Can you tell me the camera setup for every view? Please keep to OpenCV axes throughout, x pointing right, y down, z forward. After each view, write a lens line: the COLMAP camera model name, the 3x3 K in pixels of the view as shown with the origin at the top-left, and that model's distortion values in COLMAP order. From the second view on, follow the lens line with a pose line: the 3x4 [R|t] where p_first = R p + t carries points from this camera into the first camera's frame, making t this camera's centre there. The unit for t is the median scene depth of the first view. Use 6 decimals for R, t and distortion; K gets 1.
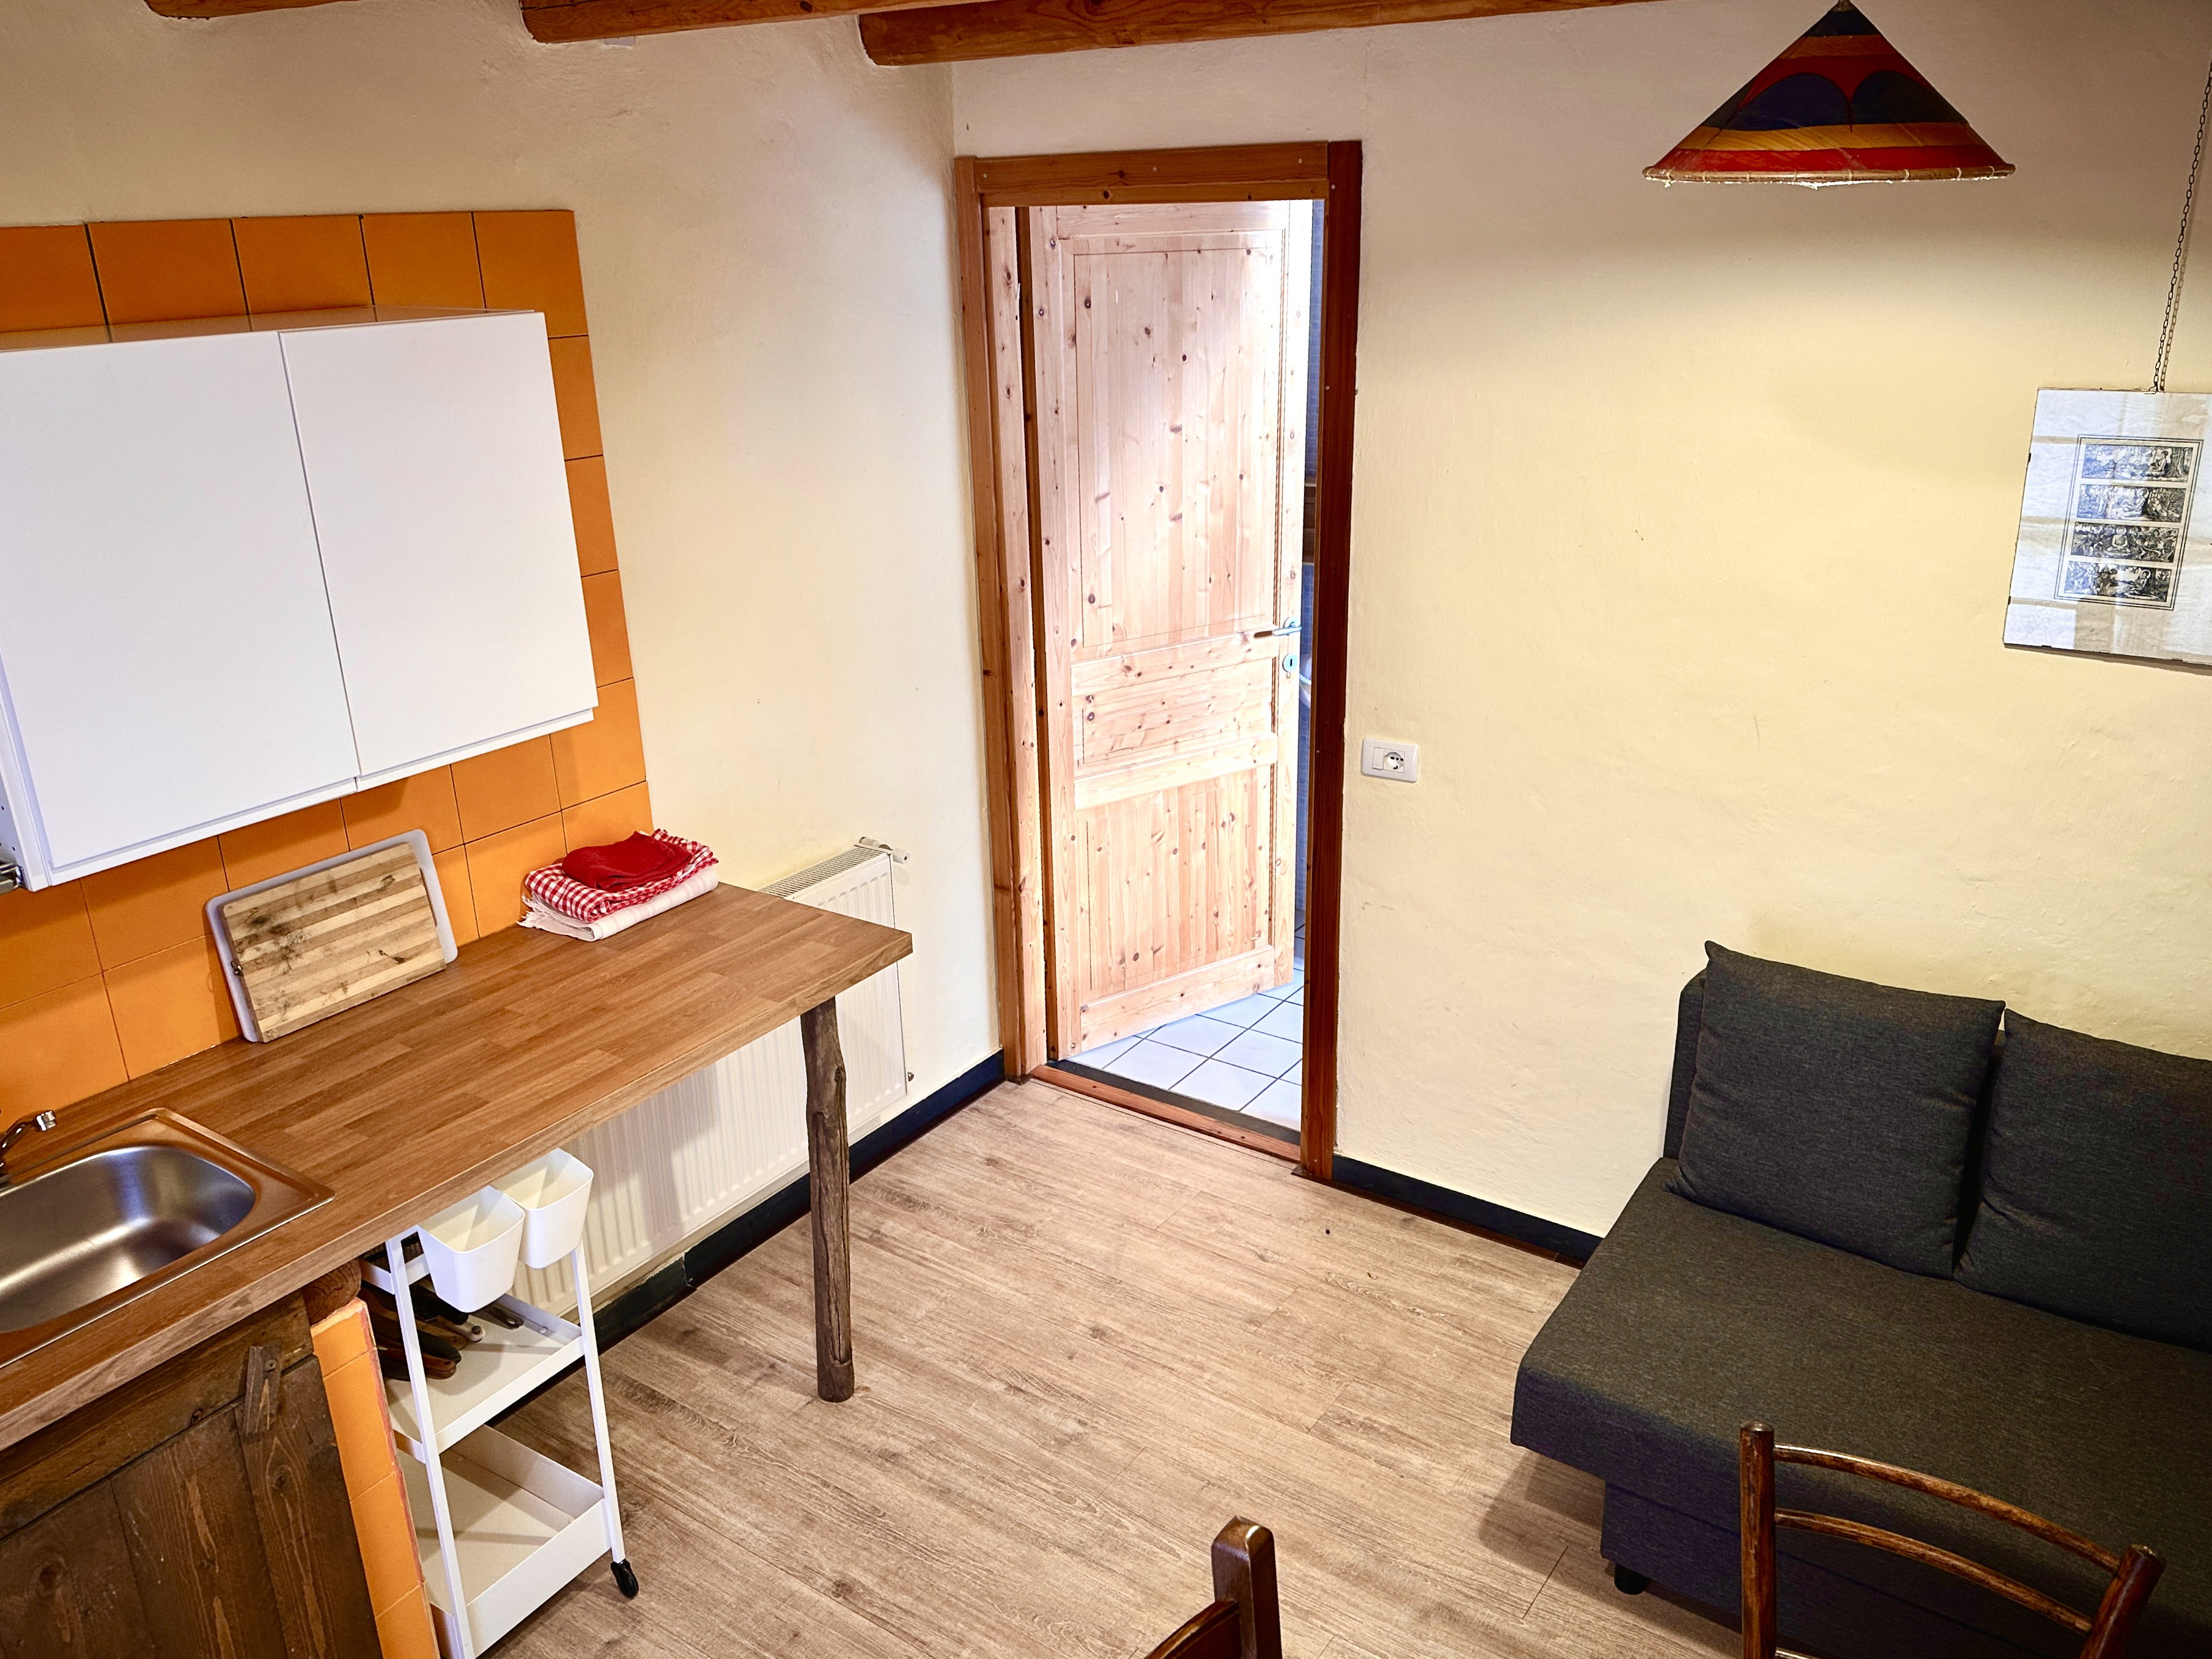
lens RADIAL K [[1710.0, 0, 1111.9], [0, 1710.0, 823.7], [0, 0, 1]] dist [0.025067, -0.016583]
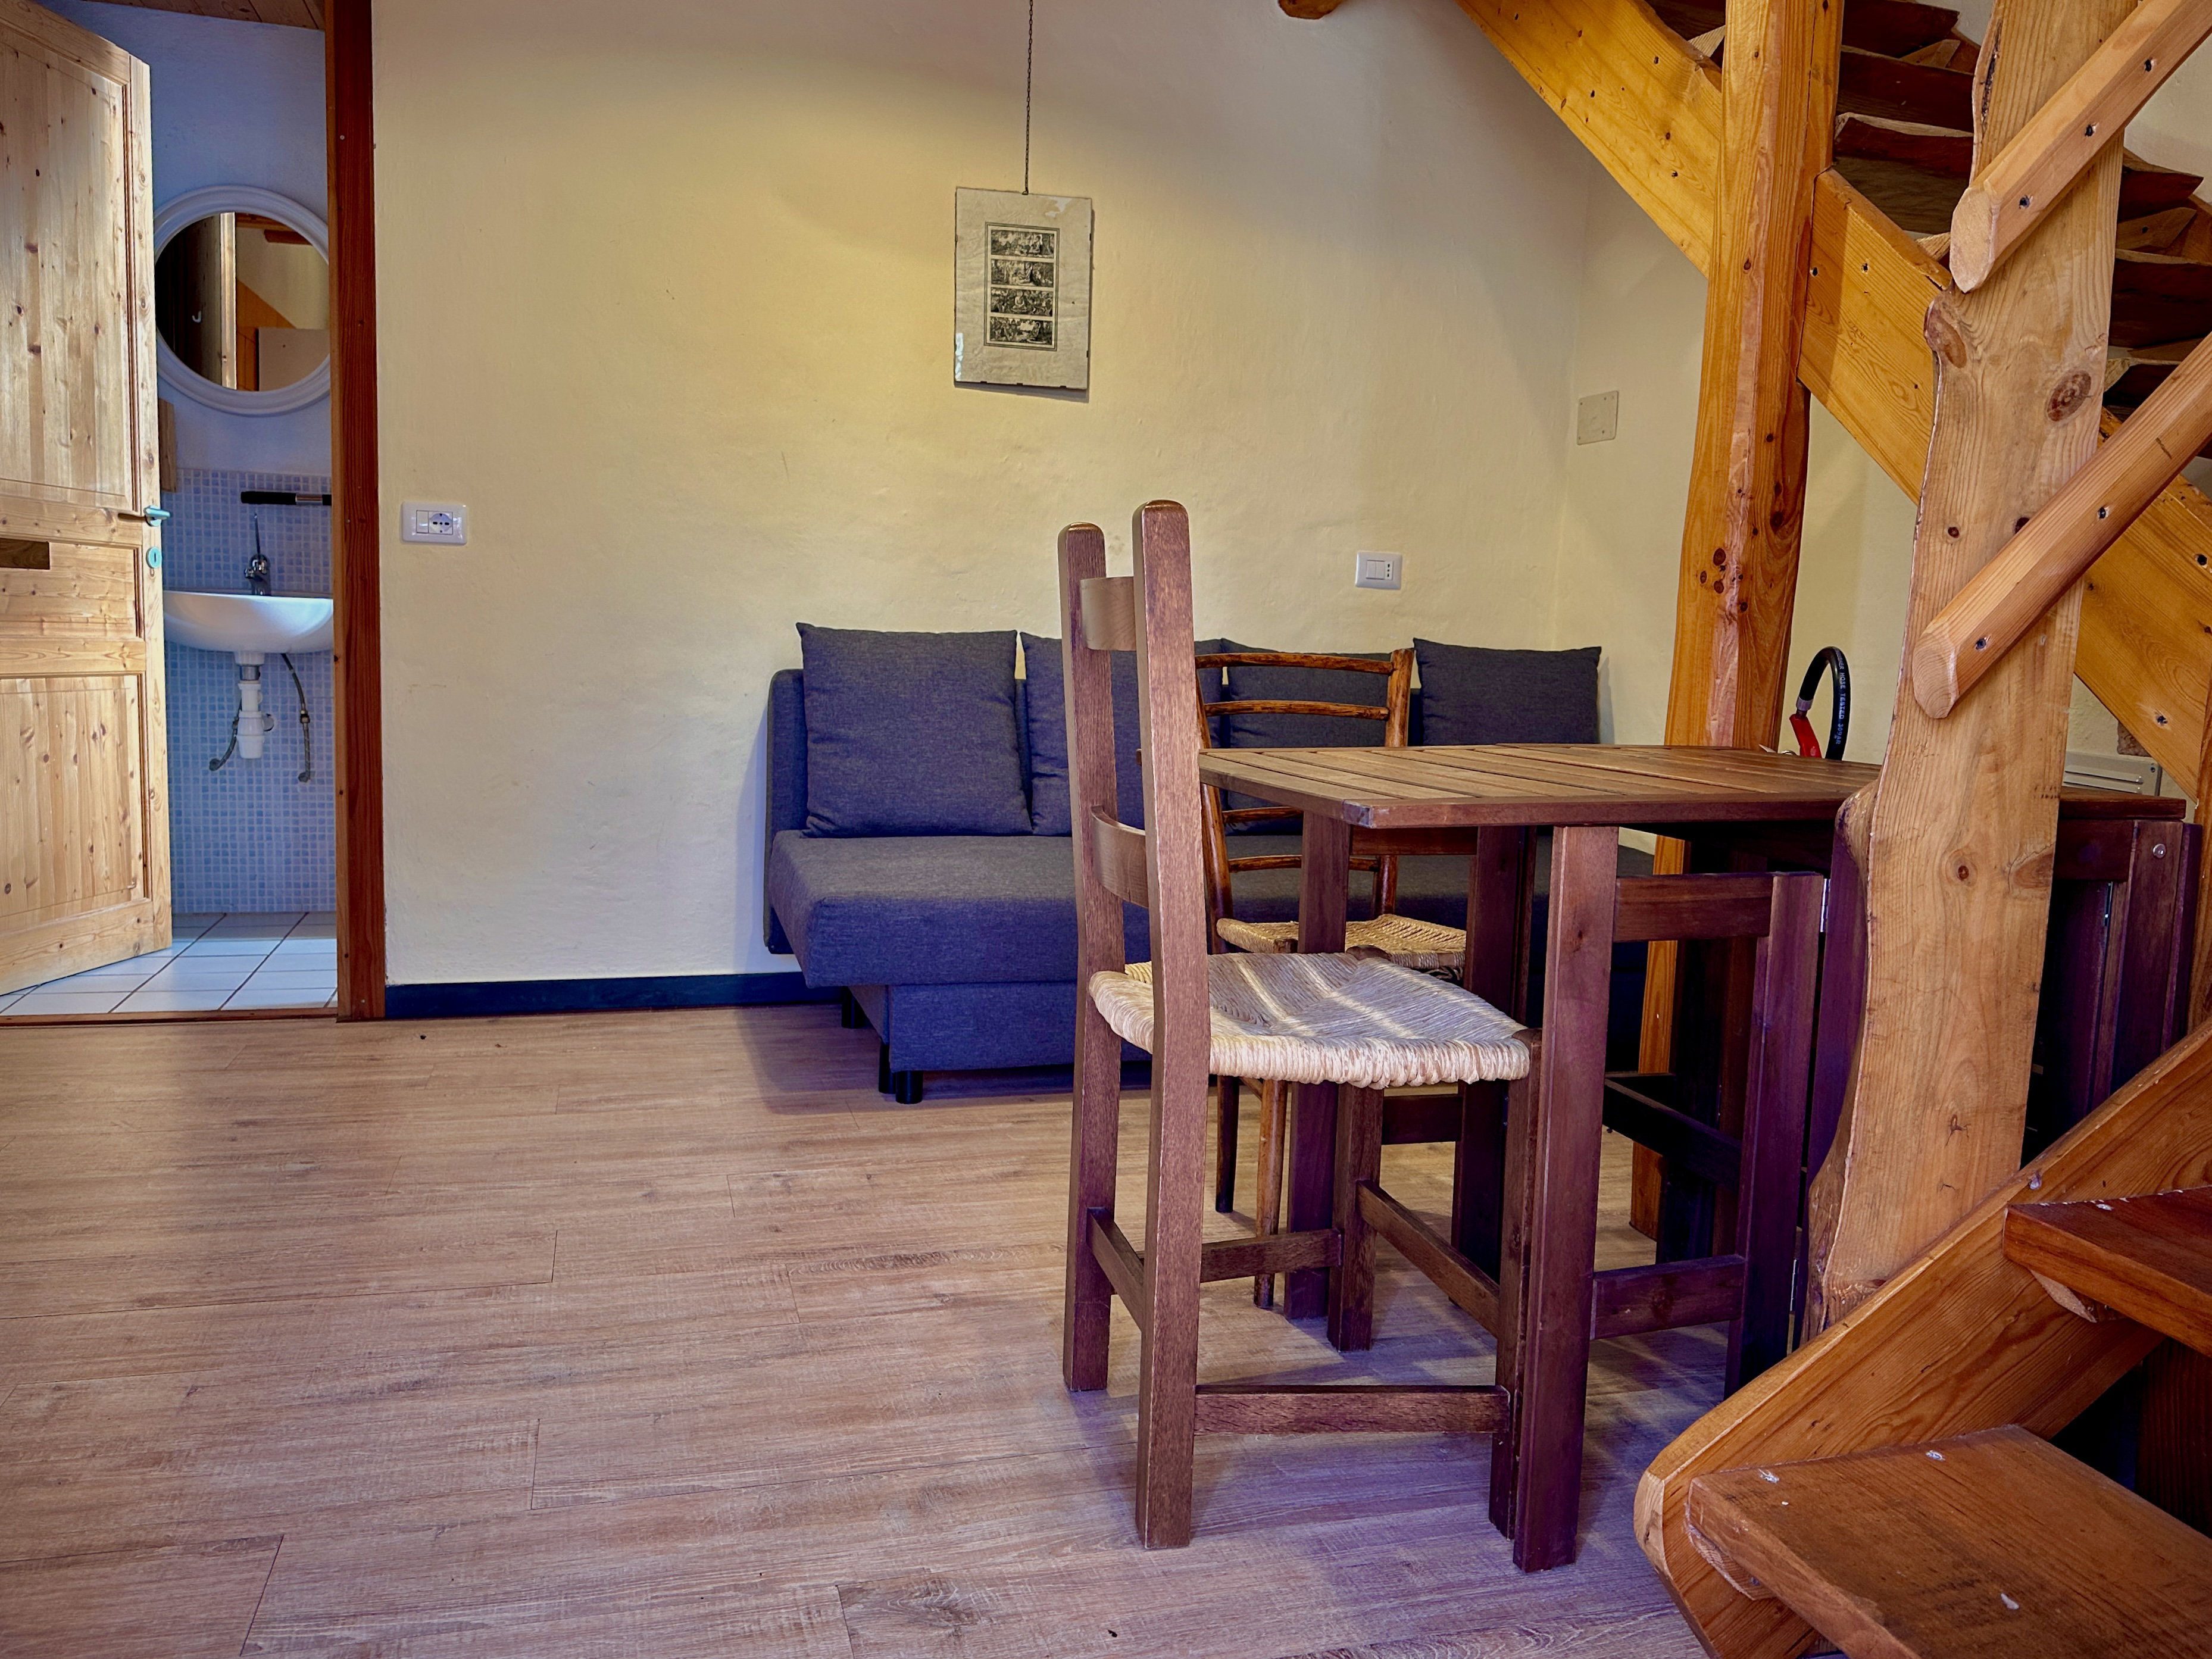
lens RADIAL K [[1709.9, 0, 1112.3], [0, 1709.9, 830.1], [0, 0, 1]] dist [0.025067, -0.016583]
pose [[0.630118, -0.048392, 0.774990, -0.313168], [0.218655, 0.968727, -0.117292, 0.284966], [-0.745078, 0.243364, 0.620993, 0.107996]]
